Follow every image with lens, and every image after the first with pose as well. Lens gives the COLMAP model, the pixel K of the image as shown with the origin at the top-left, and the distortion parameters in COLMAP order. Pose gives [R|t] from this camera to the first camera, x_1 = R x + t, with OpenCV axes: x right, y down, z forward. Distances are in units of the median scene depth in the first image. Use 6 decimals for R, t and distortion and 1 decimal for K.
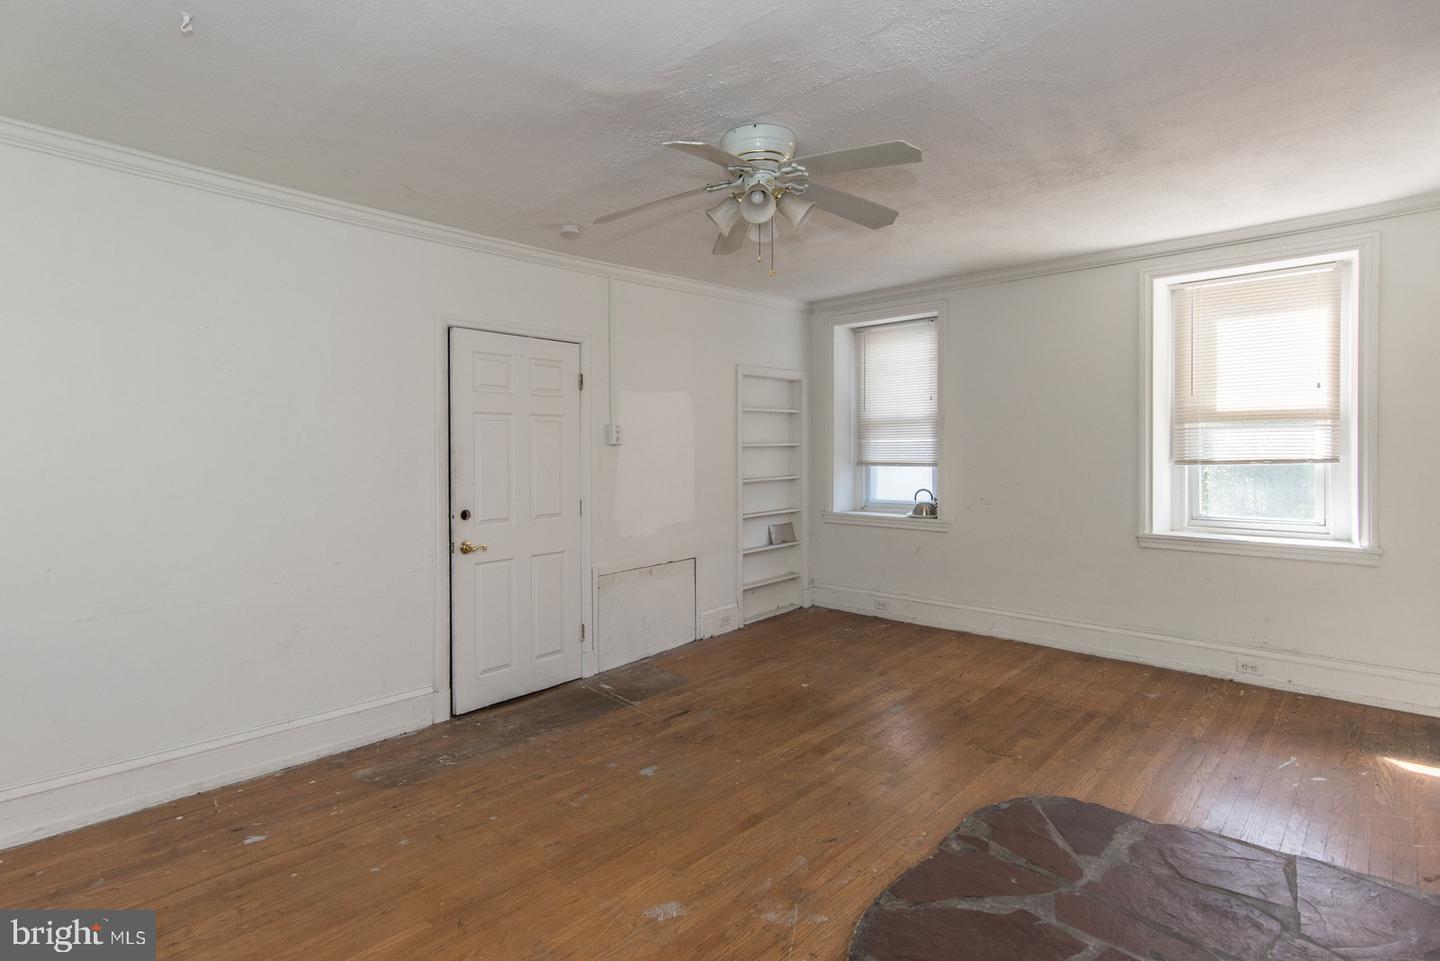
lens RADIAL K [[718.9, 0, 701.0], [0, 718.9, 467.5], [0, 0, 1]] dist [0.017016, 0.000032]
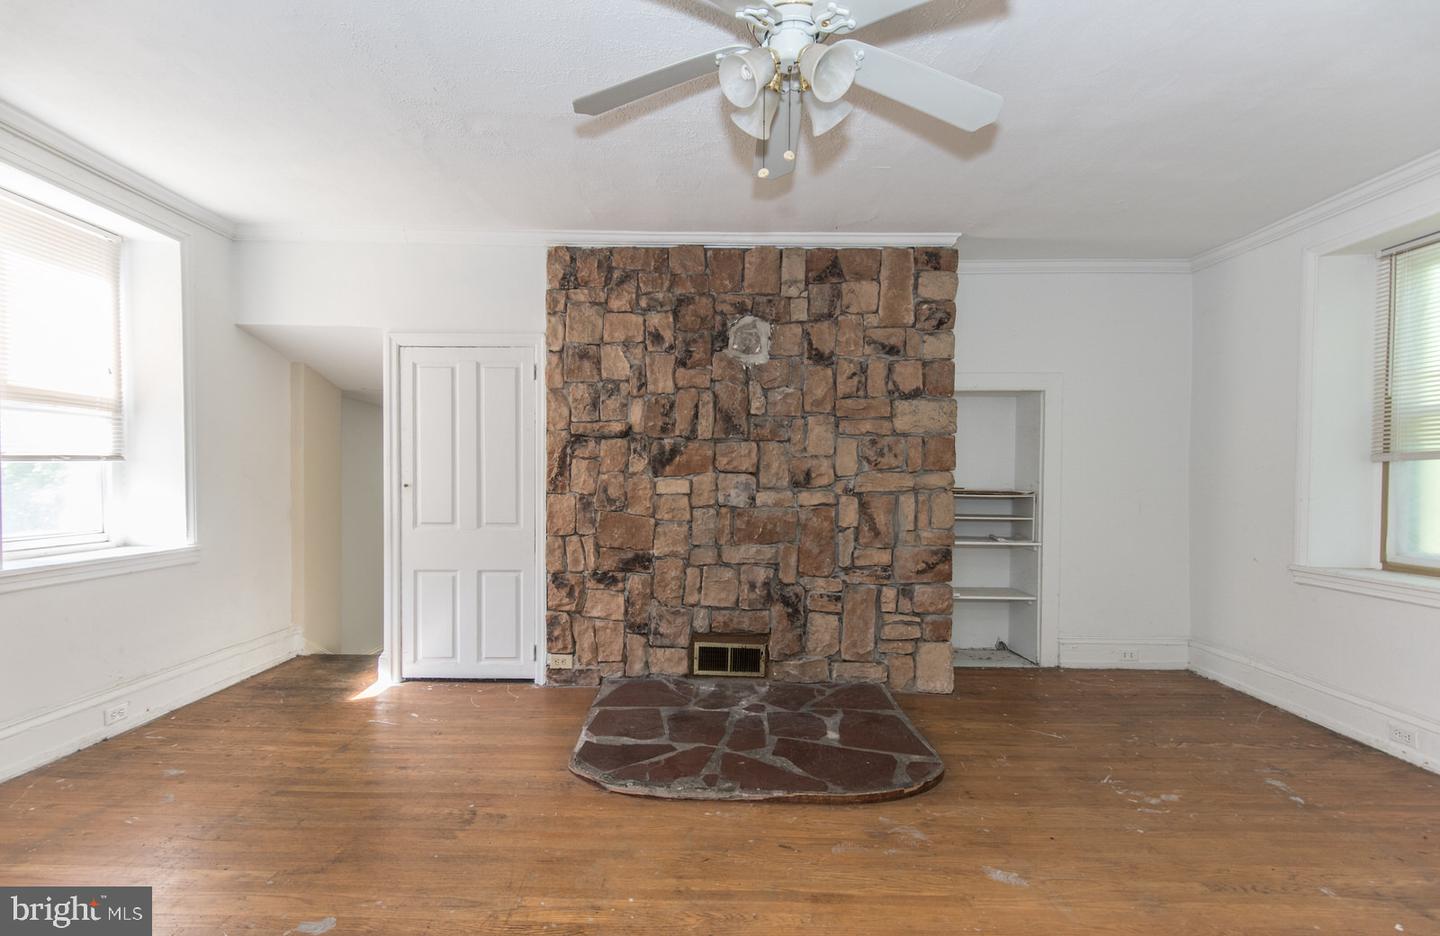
lens RADIAL K [[702.0, 0, 701.3], [0, 702.0, 498.0], [0, 0, 1]] dist [0.016511, 0.000253]
pose [[-0.676043, -0.021874, 0.736537, -0.259276], [0.012123, 0.999094, 0.040799, 0.012336], [-0.736762, 0.036511, -0.675166, 1.053244]]
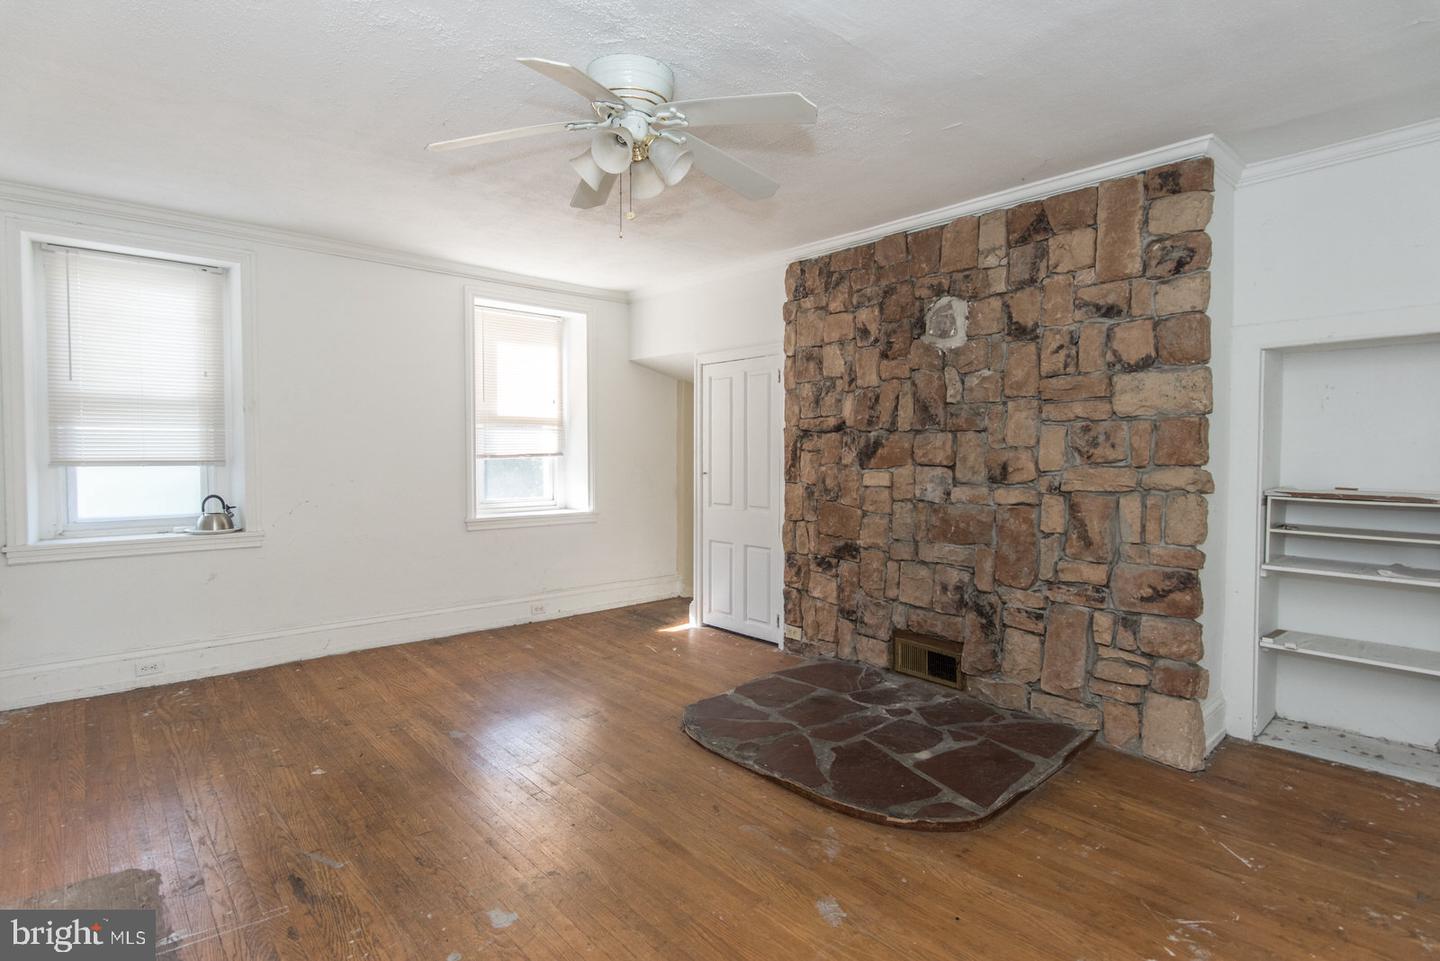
lens RADIAL K [[719.8, 0, 714.7], [0, 719.8, 481.1], [0, 0, 1]] dist [0.002007, -0.000406]
pose [[0.086258, -0.036529, 0.995603, -0.532795], [0.019508, 0.999198, 0.034971, -0.000747], [-0.996082, 0.016405, 0.086902, 0.562880]]
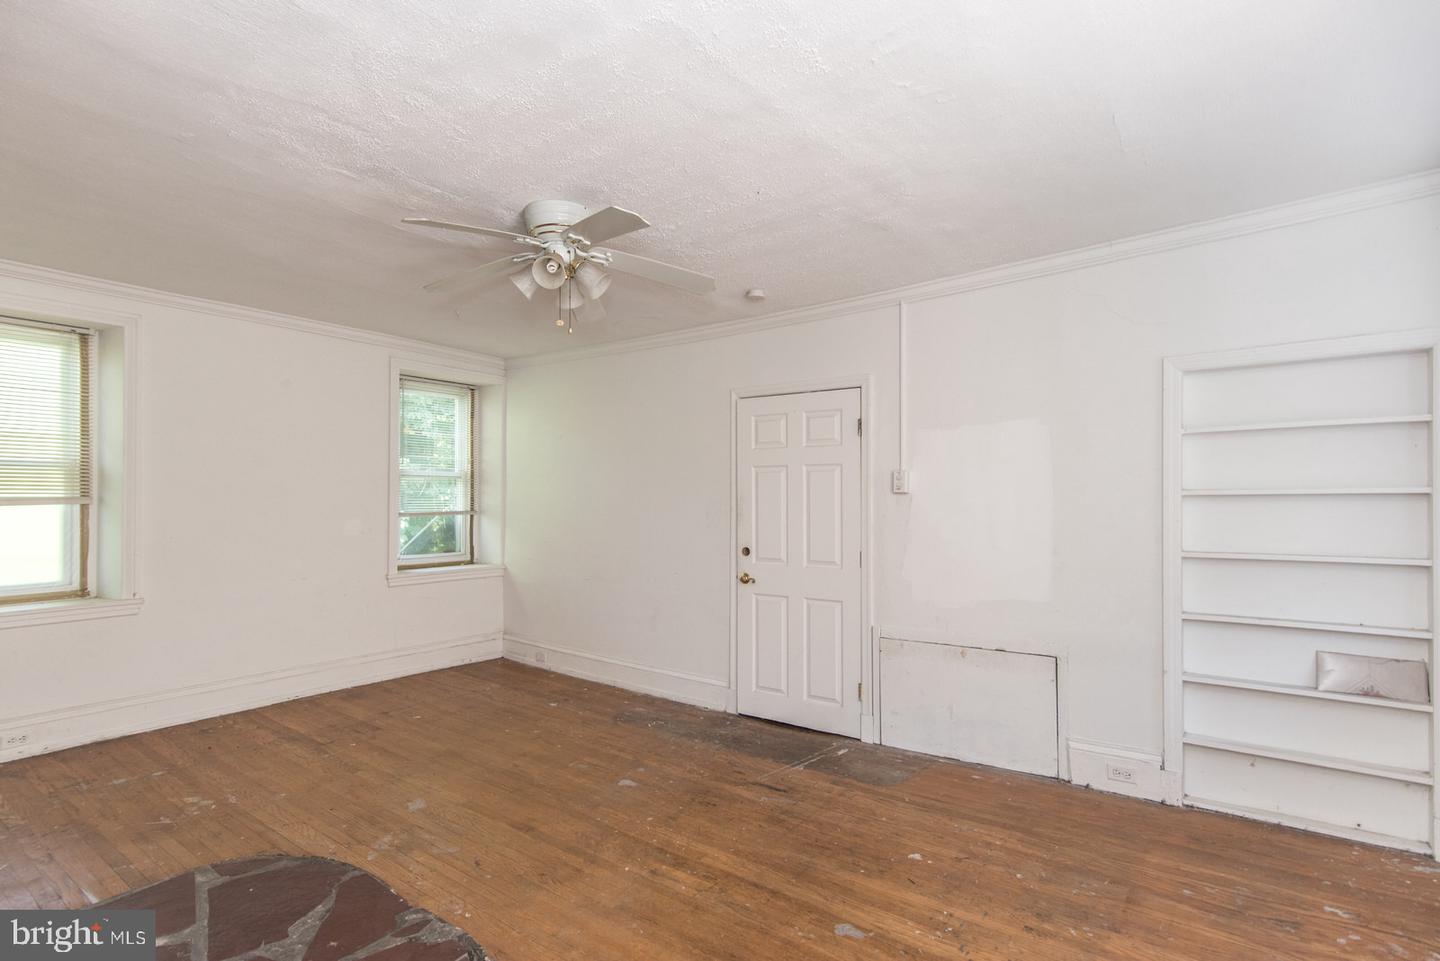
lens RADIAL K [[702.9, 0, 721.2], [0, 702.9, 497.1], [0, 0, 1]] dist [0.016398, -0.000075]
pose [[0.123956, 0.006589, -0.992266, 0.787926], [-0.026667, 0.999639, 0.003307, -0.025666], [0.991929, 0.026051, 0.124087, 0.757370]]
